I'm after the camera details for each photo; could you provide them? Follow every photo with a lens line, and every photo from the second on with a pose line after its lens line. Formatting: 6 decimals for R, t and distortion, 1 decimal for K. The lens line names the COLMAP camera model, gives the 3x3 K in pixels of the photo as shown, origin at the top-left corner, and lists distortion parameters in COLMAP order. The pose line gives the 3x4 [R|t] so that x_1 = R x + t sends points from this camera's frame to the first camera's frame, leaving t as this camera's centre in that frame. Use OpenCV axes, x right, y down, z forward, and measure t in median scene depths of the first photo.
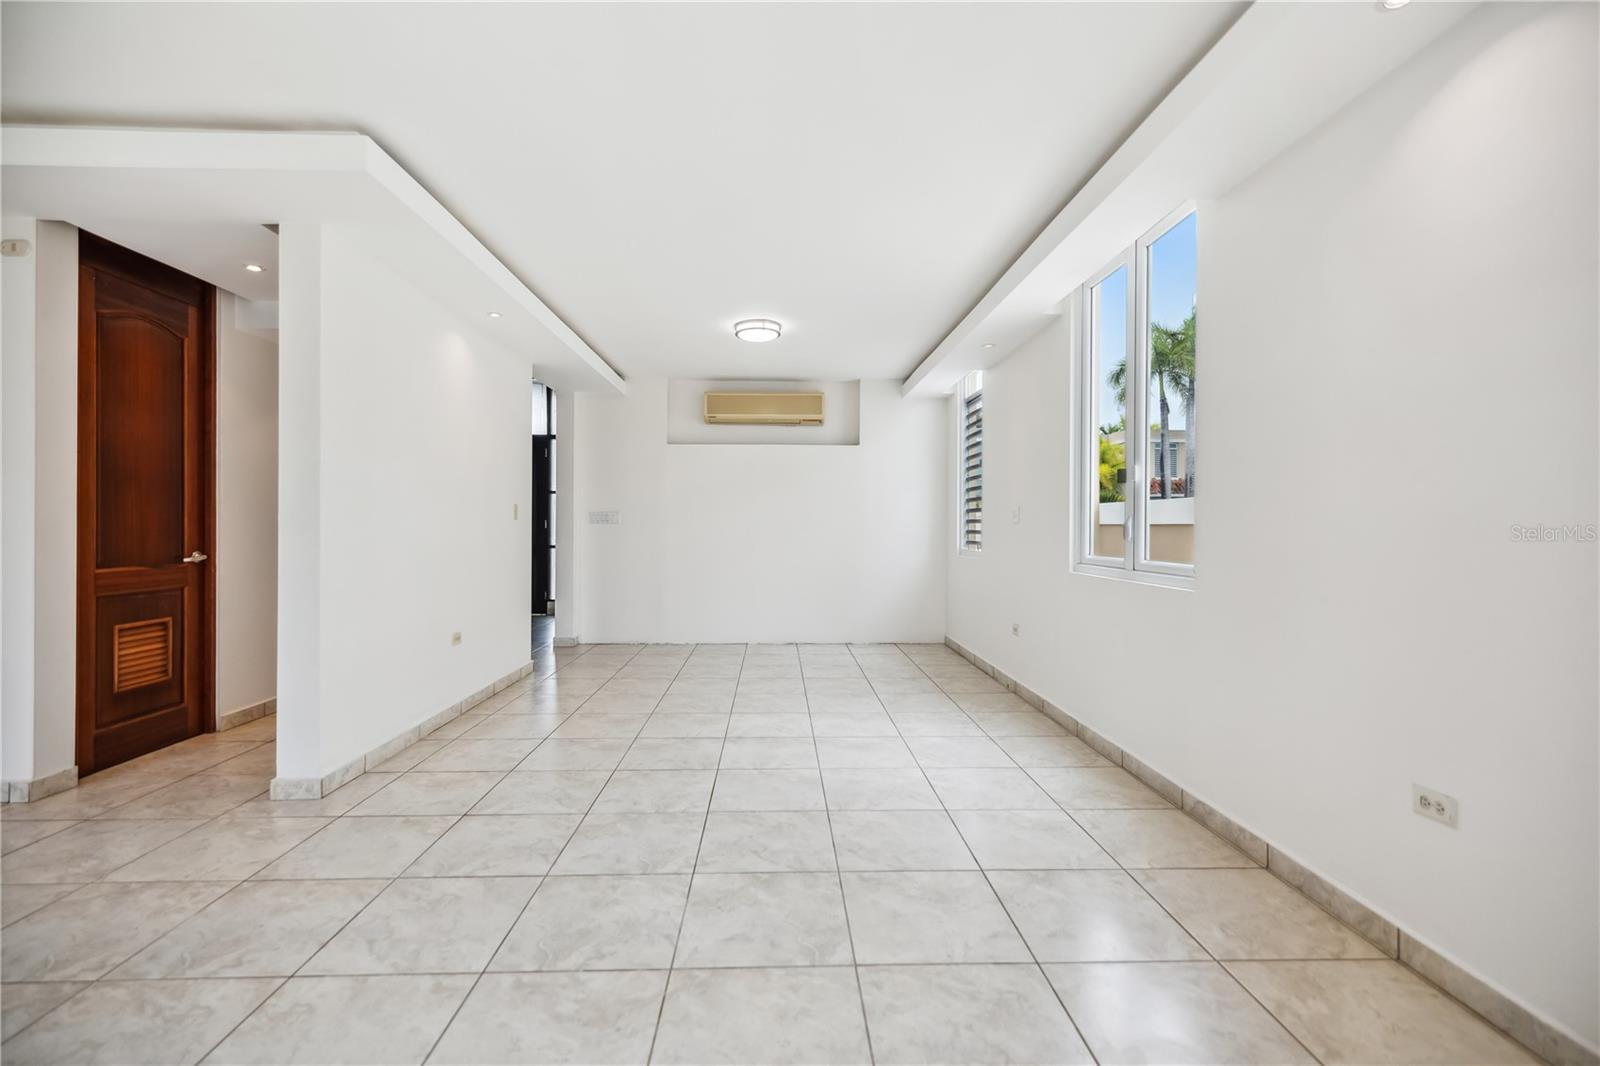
lens RADIAL K [[682.2, 0, 793.0], [0, 682.2, 524.6], [0, 0, 1]] dist [-0.001471, 0.000413]
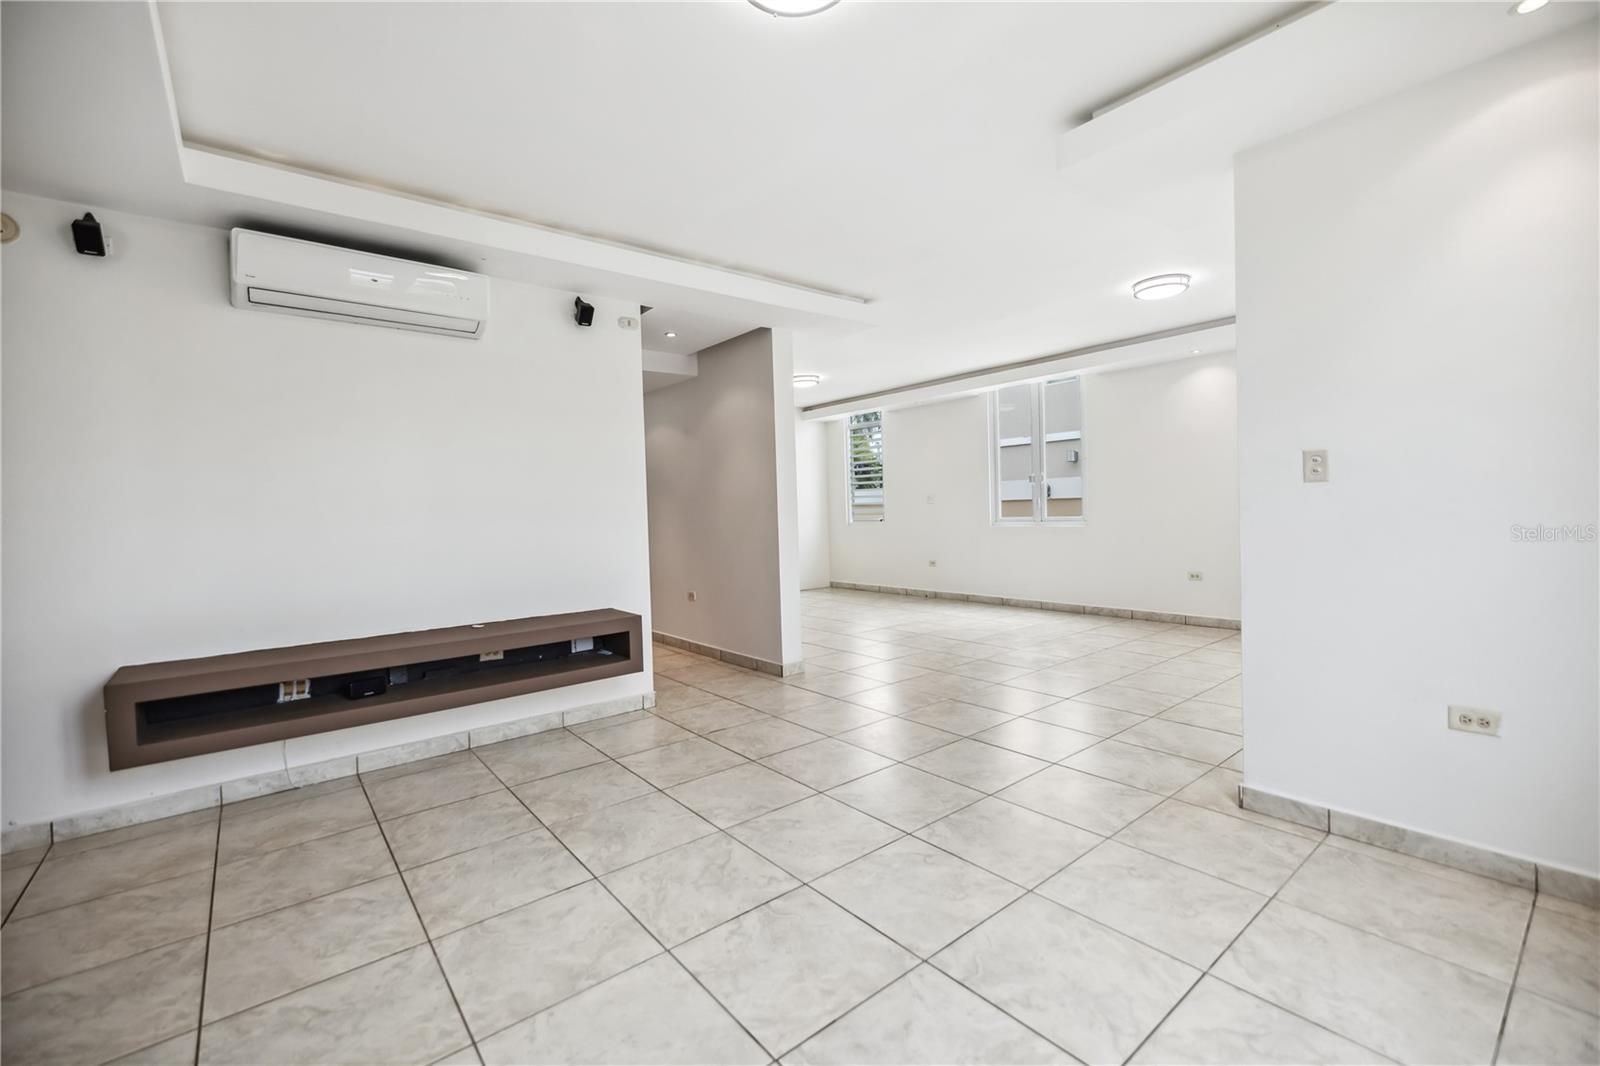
lens RADIAL K [[682.2, 0, 782.7], [0, 682.2, 534.6], [0, 0, 1]] dist [-0.001471, 0.000413]
pose [[0.803875, -0.052114, 0.592511, -1.533472], [0.034198, 0.998556, 0.041431, -0.011676], [-0.593814, -0.013043, 0.804496, -0.302782]]
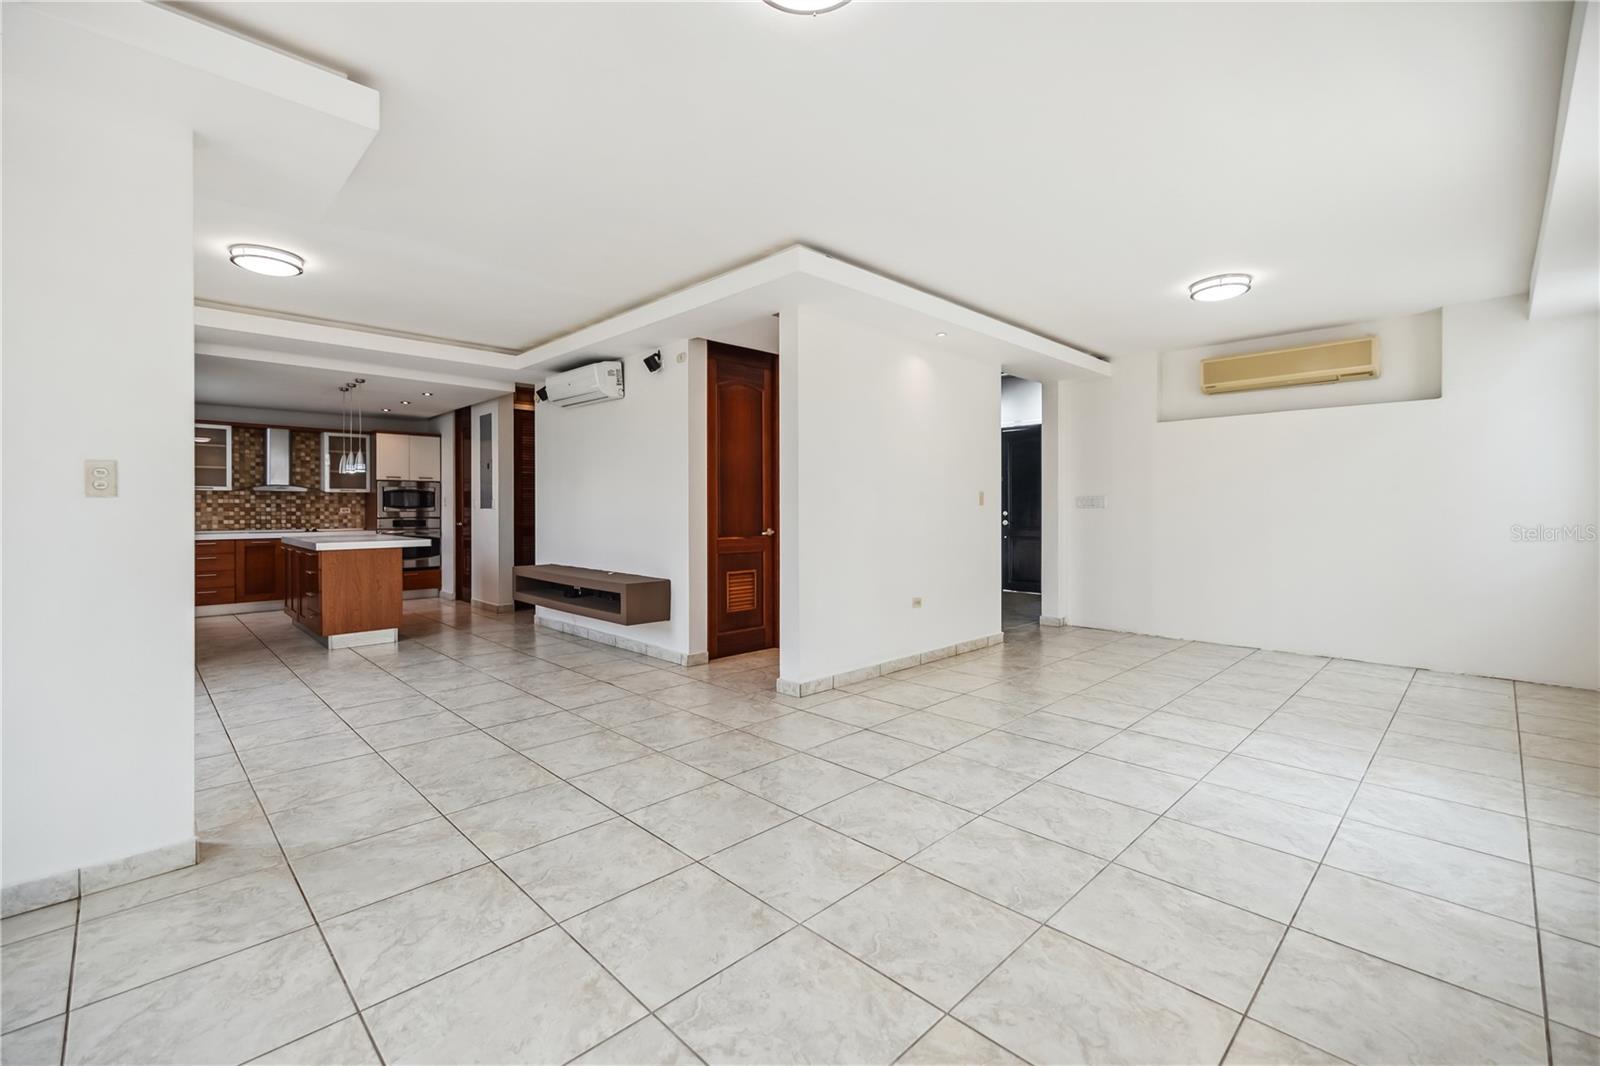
lens RADIAL K [[682.2, 0, 786.9], [0, 682.2, 511.0], [0, 0, 1]] dist [-0.001471, 0.000413]
pose [[0.673392, -0.001417, -0.739284, 0.337097], [0.004842, 0.999985, 0.002494, -0.003806], [0.739270, -0.005259, 0.673389, -0.008556]]
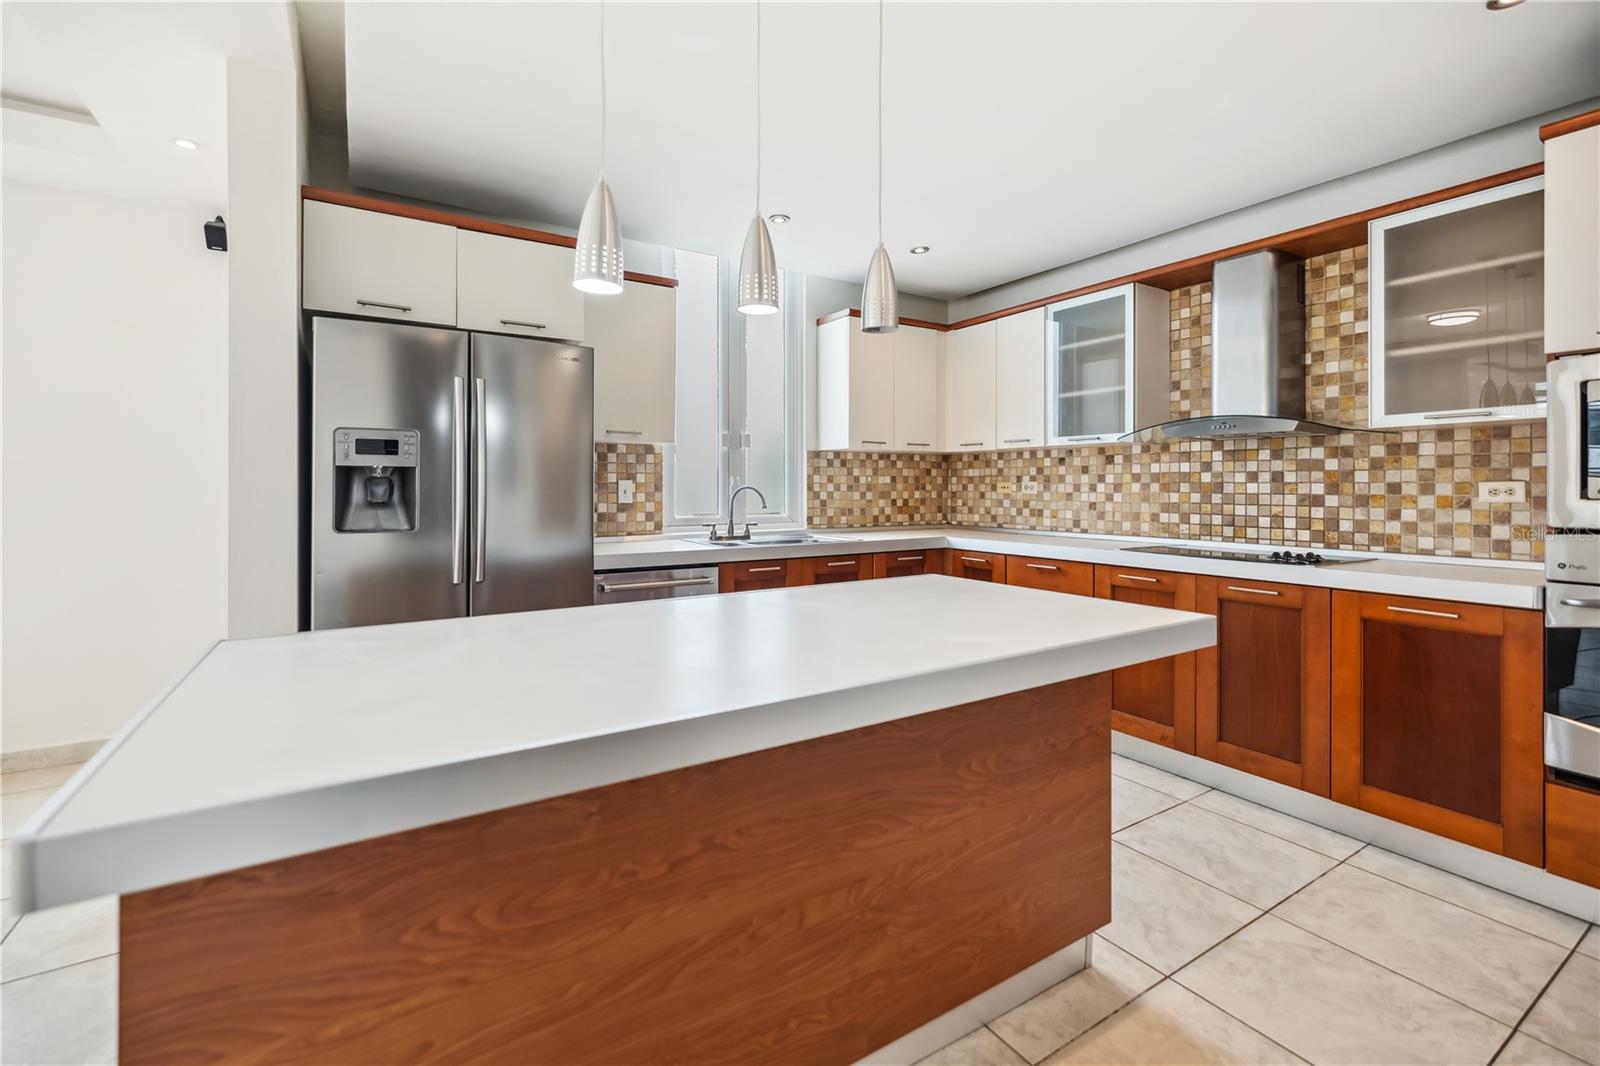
lens RADIAL K [[682.2, 0, 784.0], [0, 682.2, 485.1], [0, 0, 1]] dist [-0.001471, 0.000413]
pose [[-0.855310, -0.001019, -0.518116, -1.826056], [0.001484, 0.999989, -0.004416, -0.013503], [0.518115, -0.004546, -0.855299, 0.740890]]
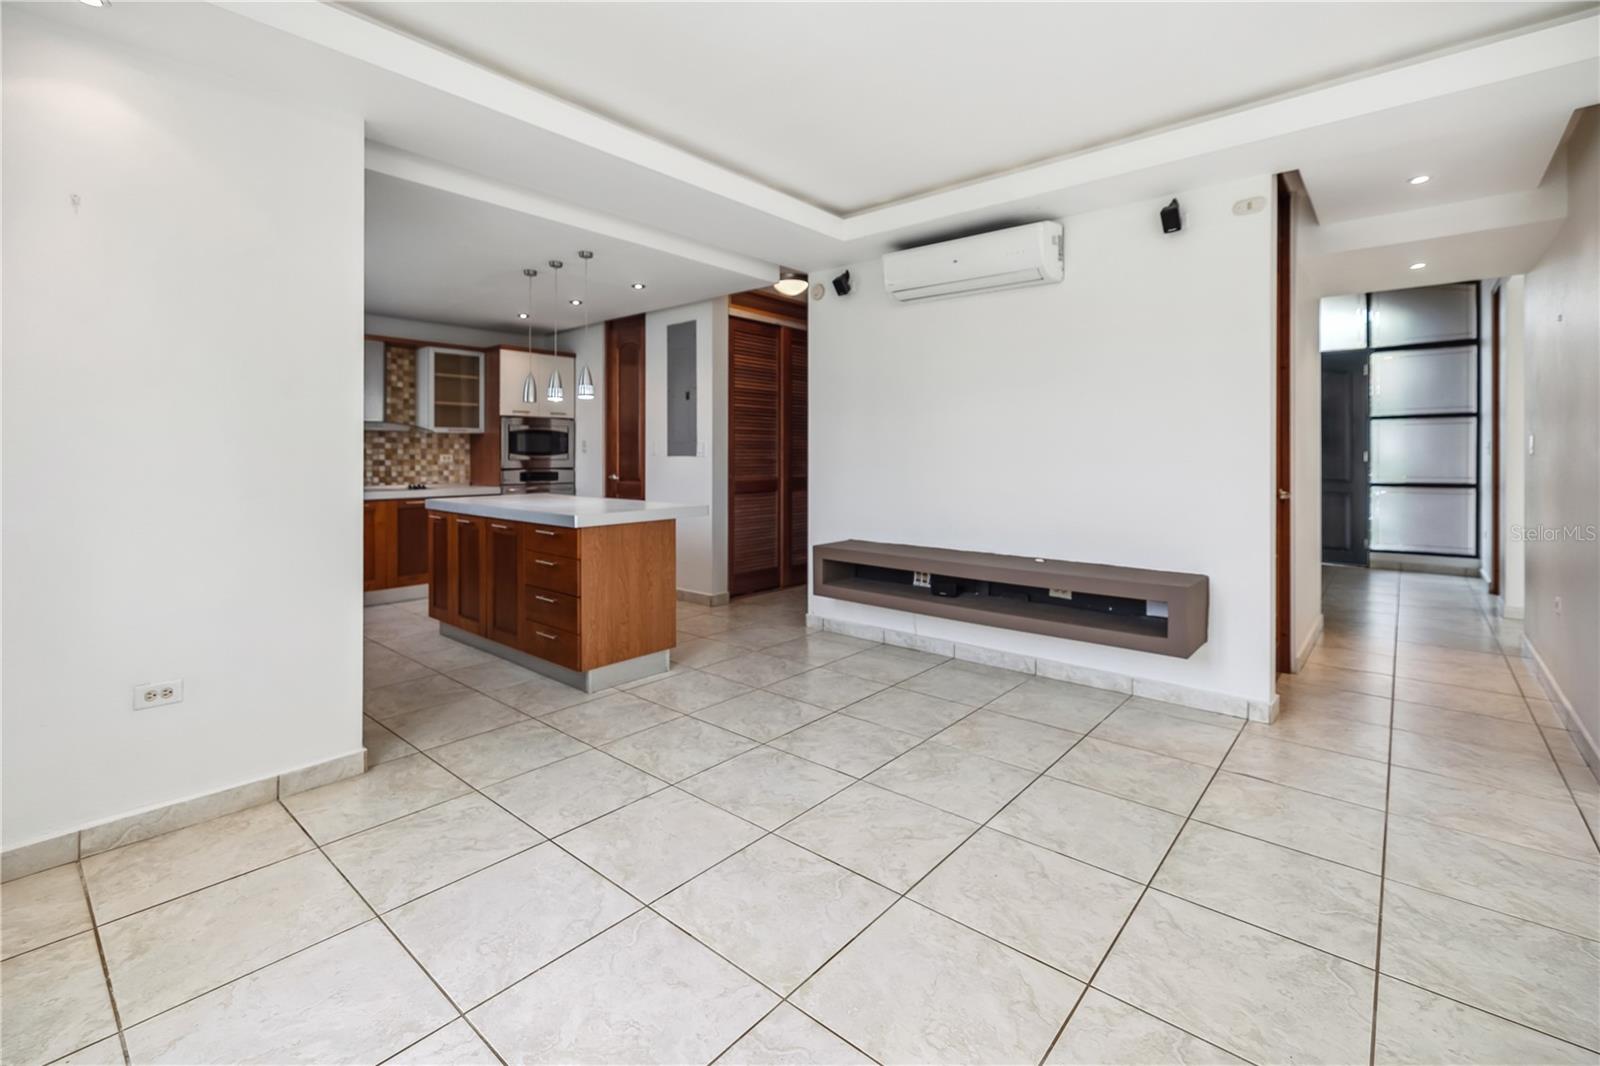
lens RADIAL K [[682.2, 0, 762.7], [0, 682.2, 461.9], [0, 0, 1]] dist [-0.001471, 0.000413]
pose [[0.726587, 0.003466, -0.687066, -0.849656], [0.002379, 0.999969, 0.007561, -0.010220], [0.687070, -0.007128, 0.726556, -0.277265]]
